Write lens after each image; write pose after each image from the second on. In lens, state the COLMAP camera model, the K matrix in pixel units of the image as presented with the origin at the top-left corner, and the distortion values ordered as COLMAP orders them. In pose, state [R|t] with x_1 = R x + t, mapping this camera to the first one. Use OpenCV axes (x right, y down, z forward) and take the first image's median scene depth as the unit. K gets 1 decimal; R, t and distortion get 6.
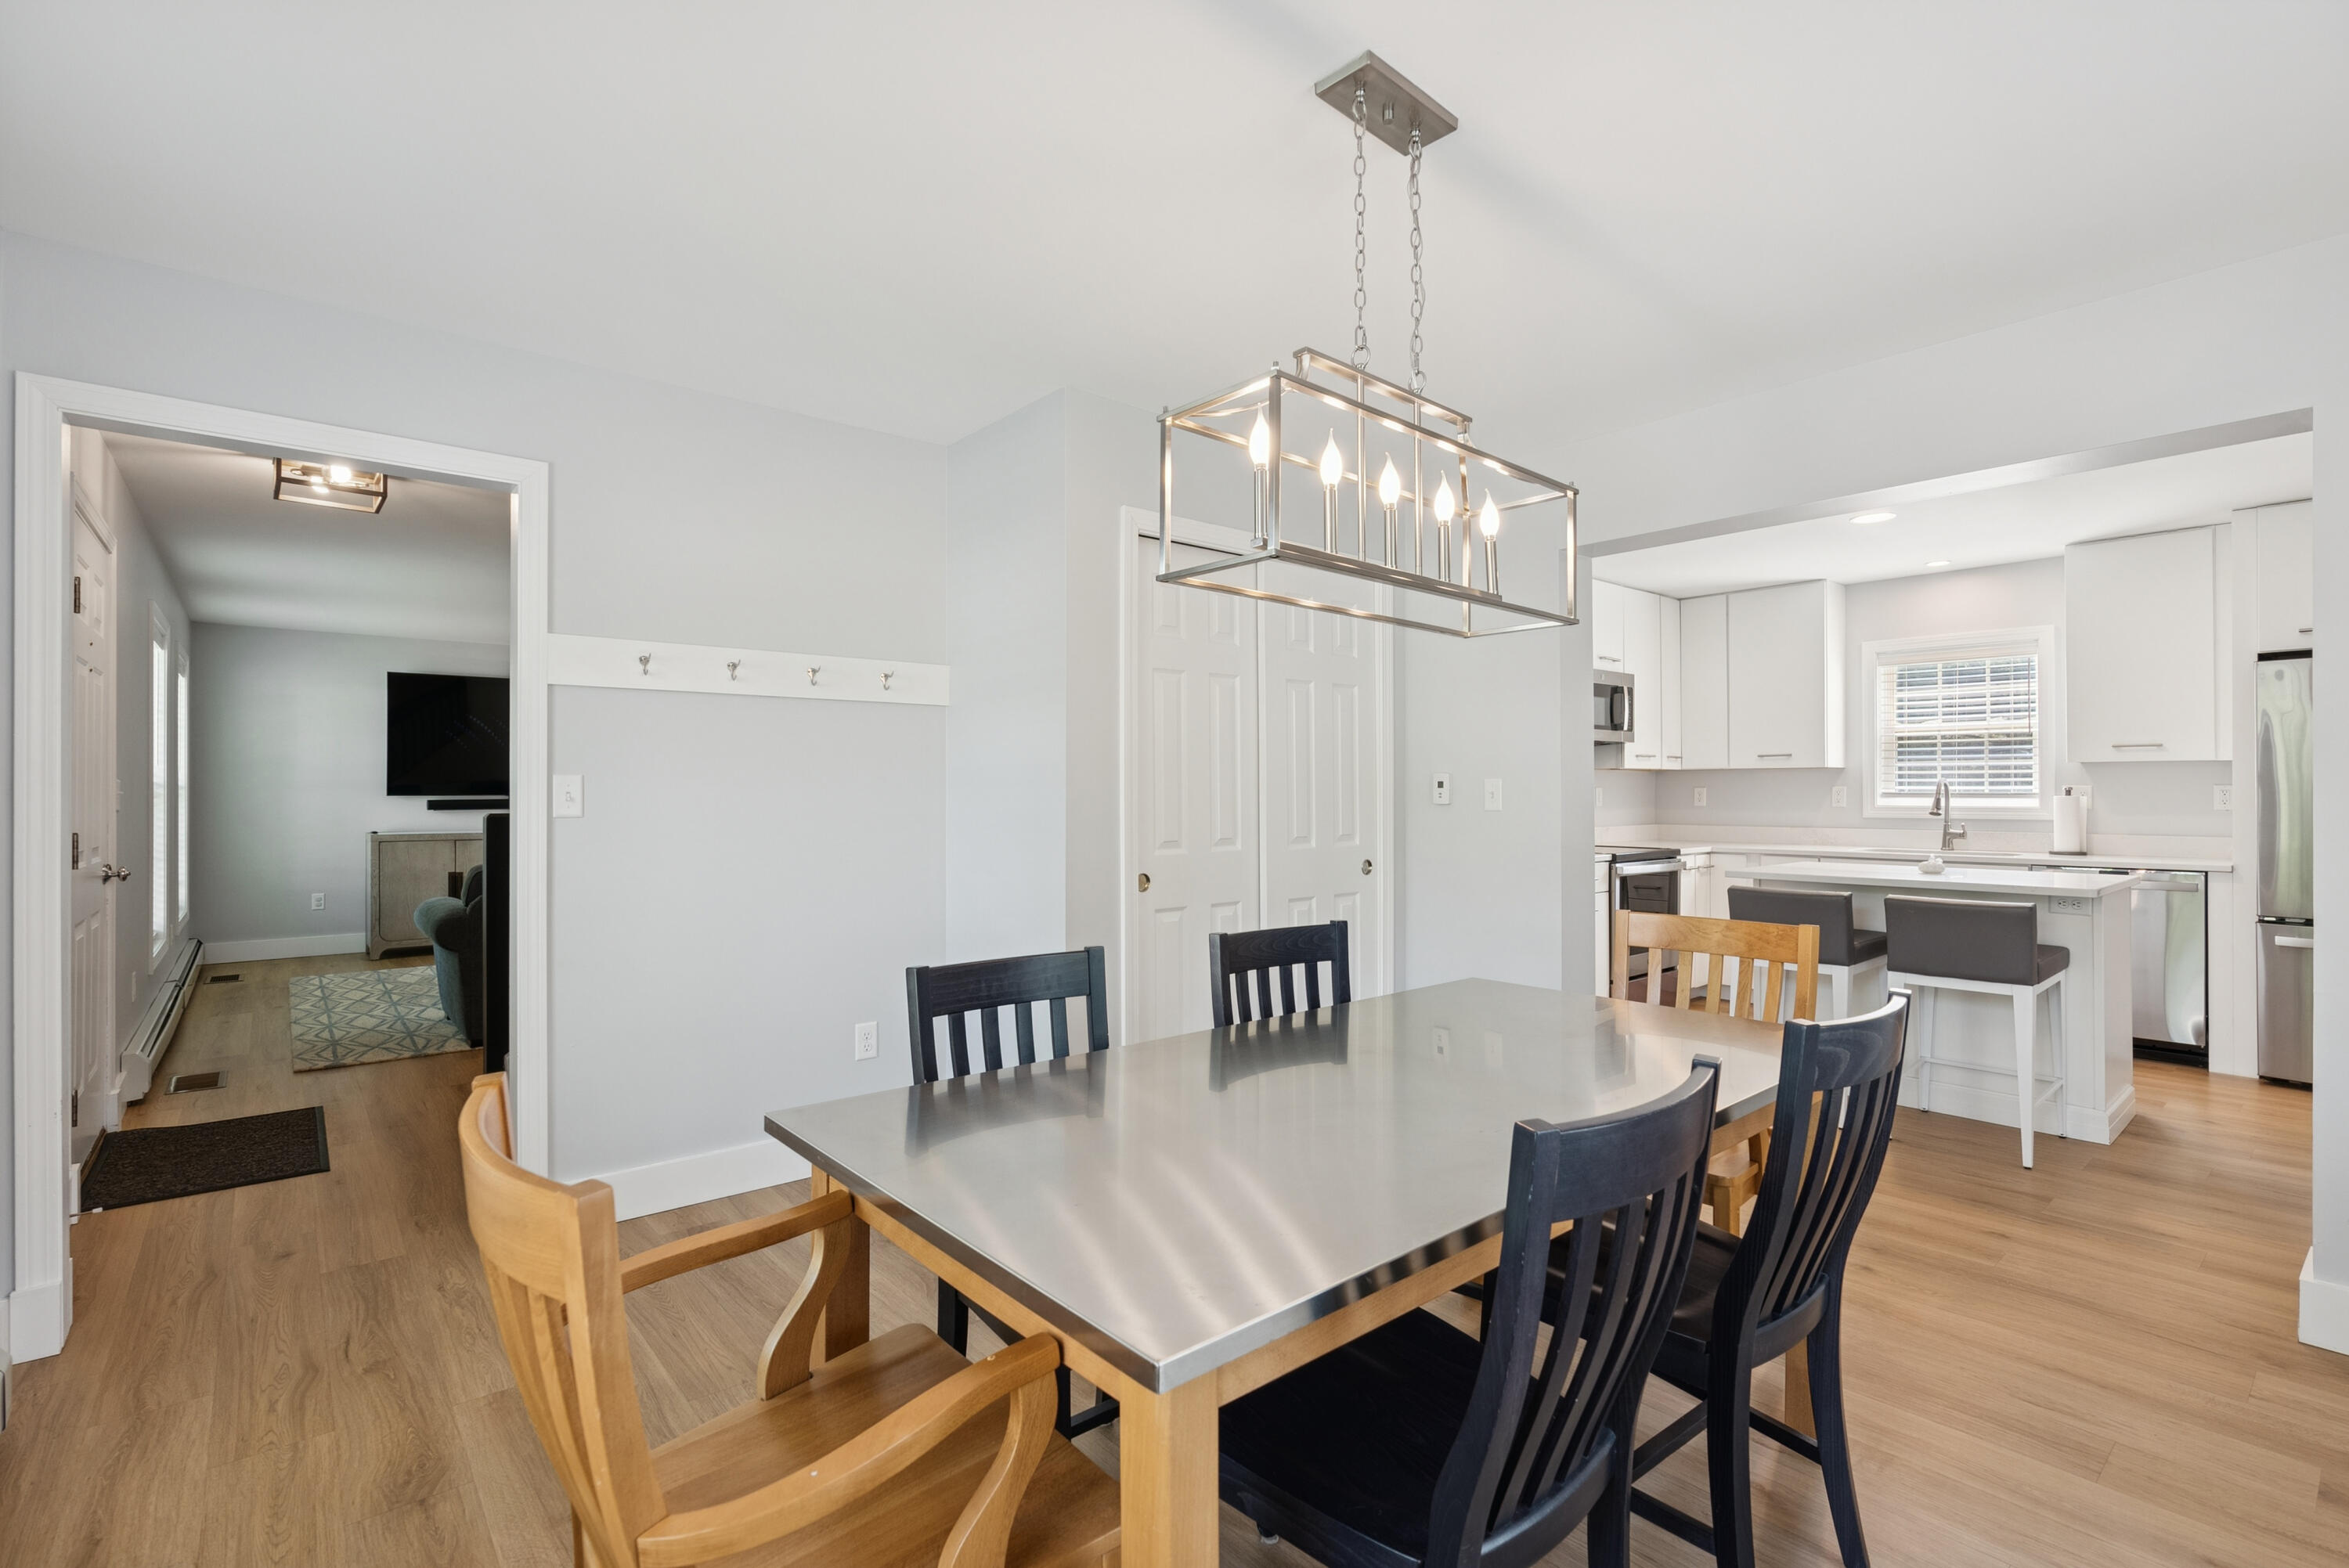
lens RADIAL K [[1053.8, 0, 1183.9], [0, 1053.8, 786.9], [0, 0, 1]] dist [-0.000888, 0.000301]
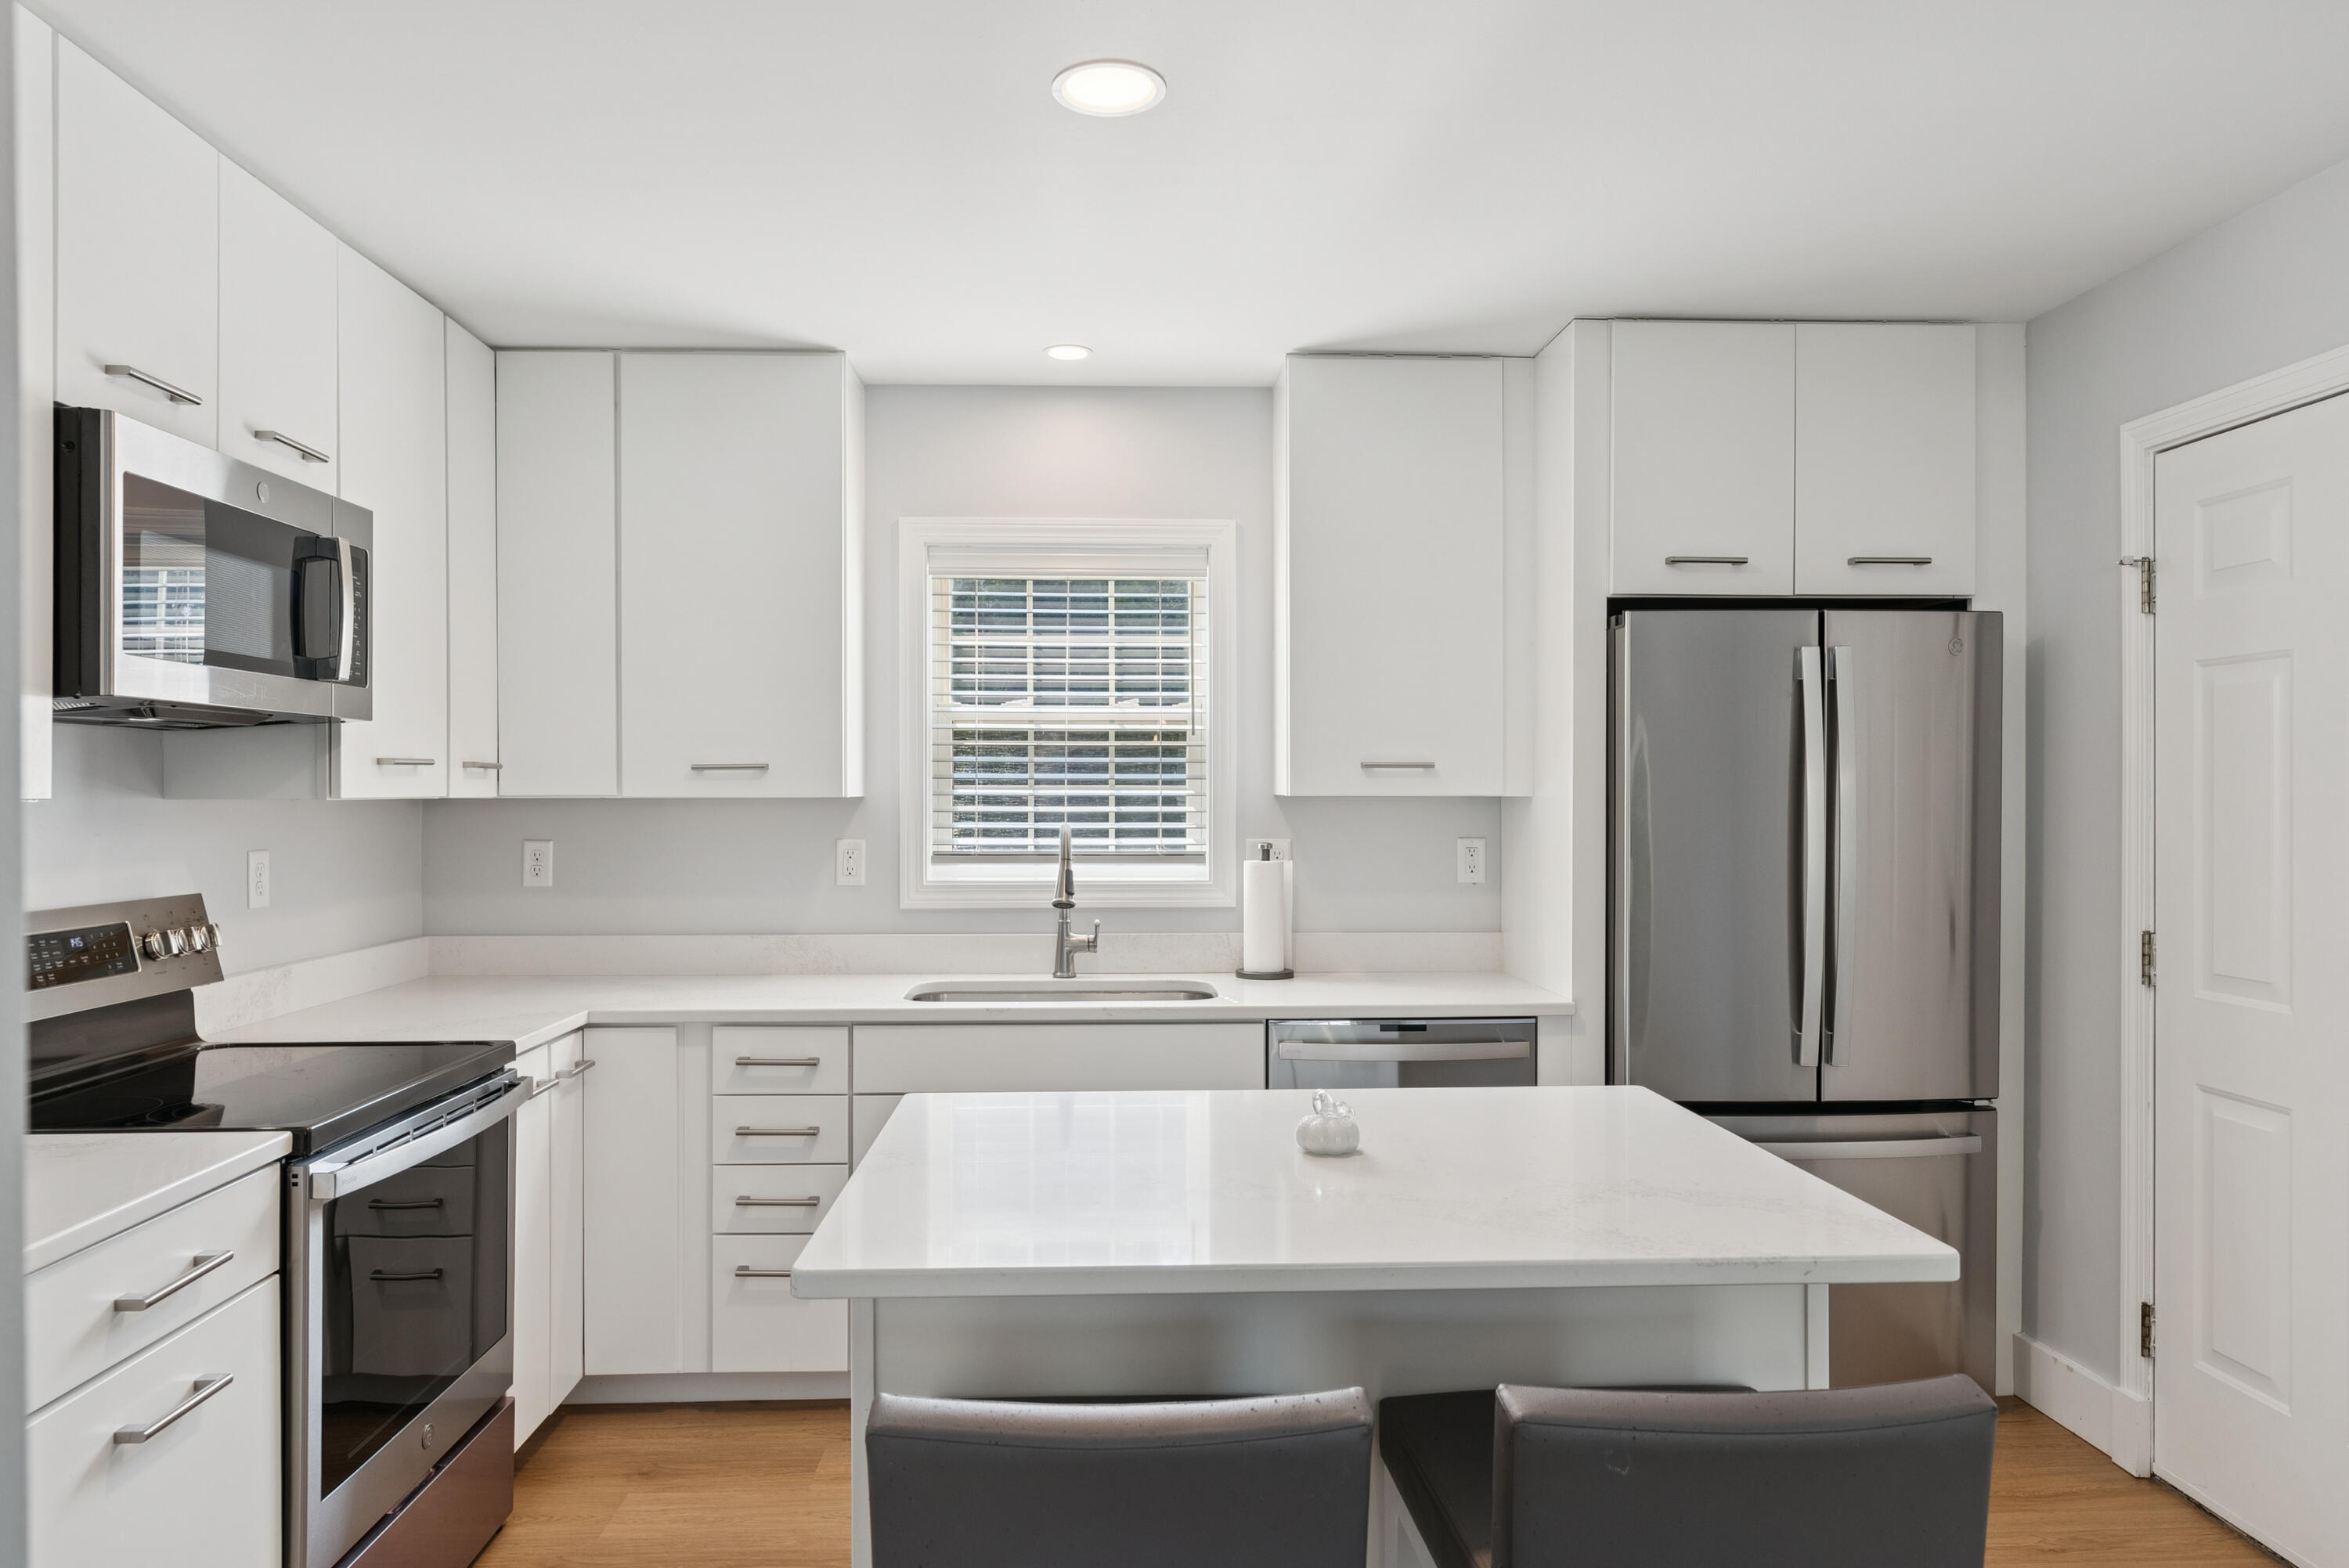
lens RADIAL K [[1499.1, 0, 1161.9], [0, 1499.1, 798.6], [0, 0, 1]] dist [0.002016, 0.001976]
pose [[0.622557, 0.000201, 0.782574, 0.227937], [-0.003194, 0.999992, 0.002285, -0.020937], [-0.782568, -0.003922, 0.622553, 0.547800]]
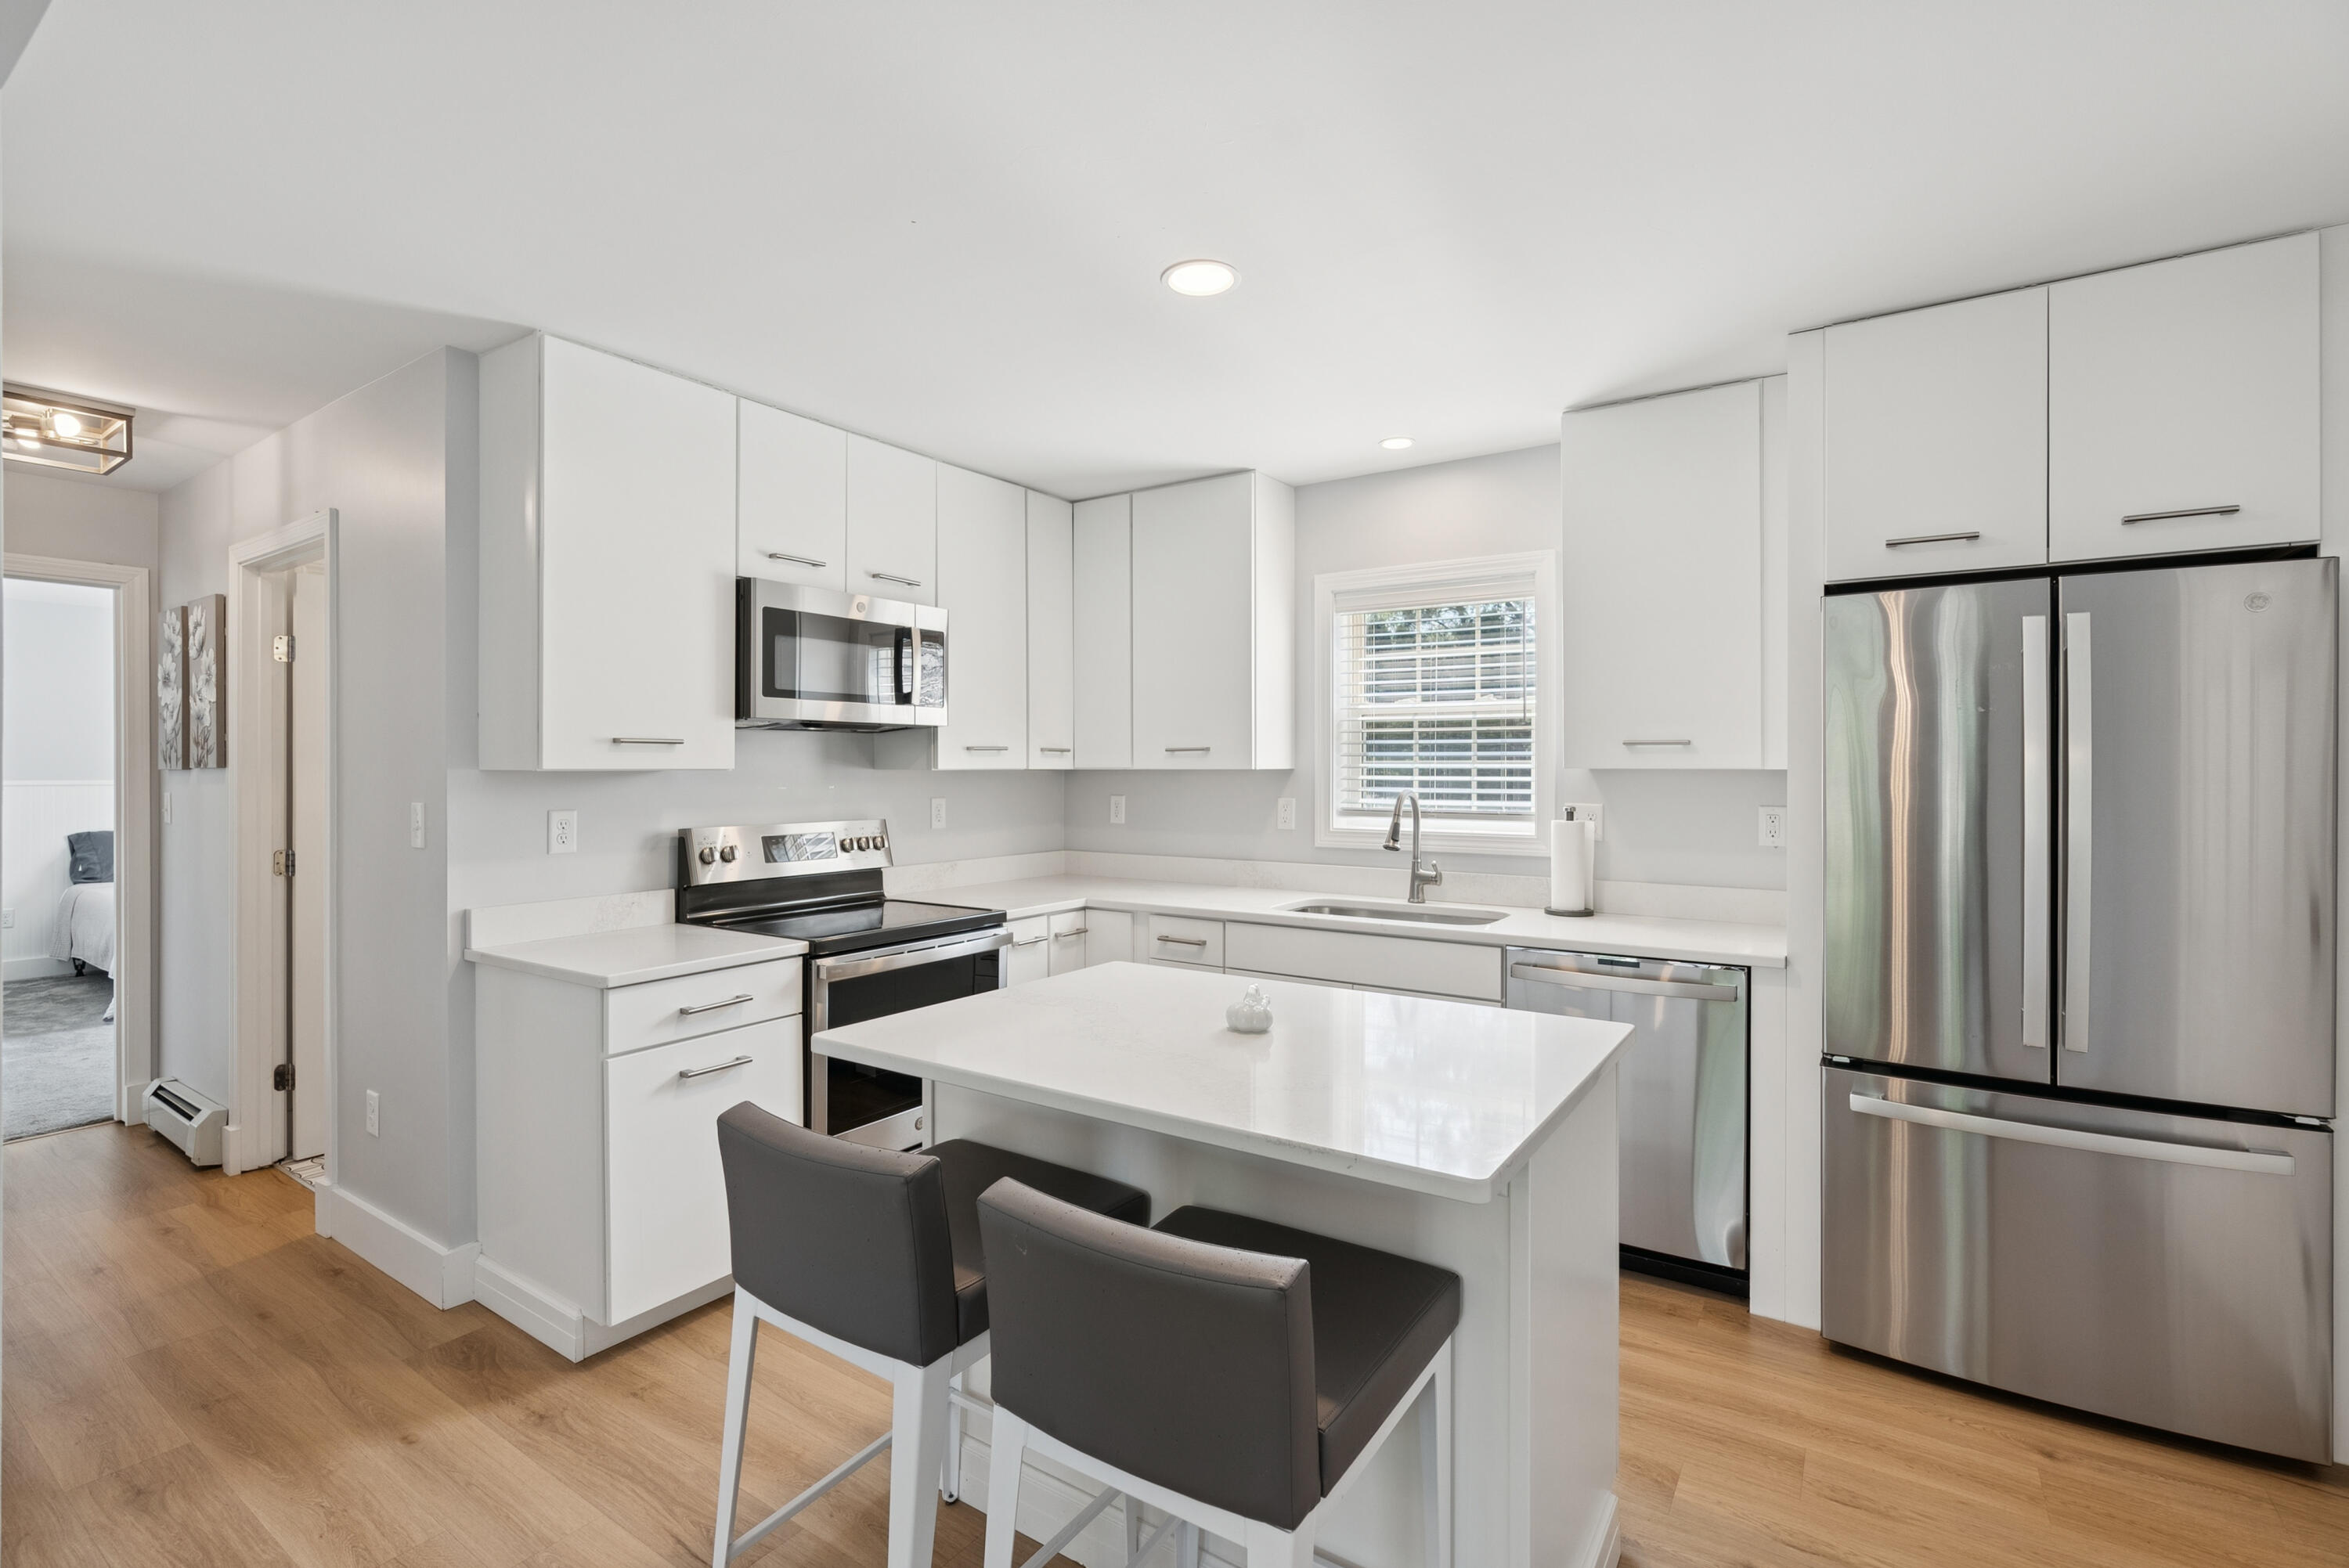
lens RADIAL K [[1069.4, 0, 1167.0], [0, 1069.4, 769.7], [0, 0, 1]] dist [0.000993, 0.000514]
pose [[0.964894, 0.002503, 0.262626, 0.408350], [-0.003534, 0.999988, 0.003453, -0.021429], [-0.262614, -0.004260, 0.964892, 0.415660]]
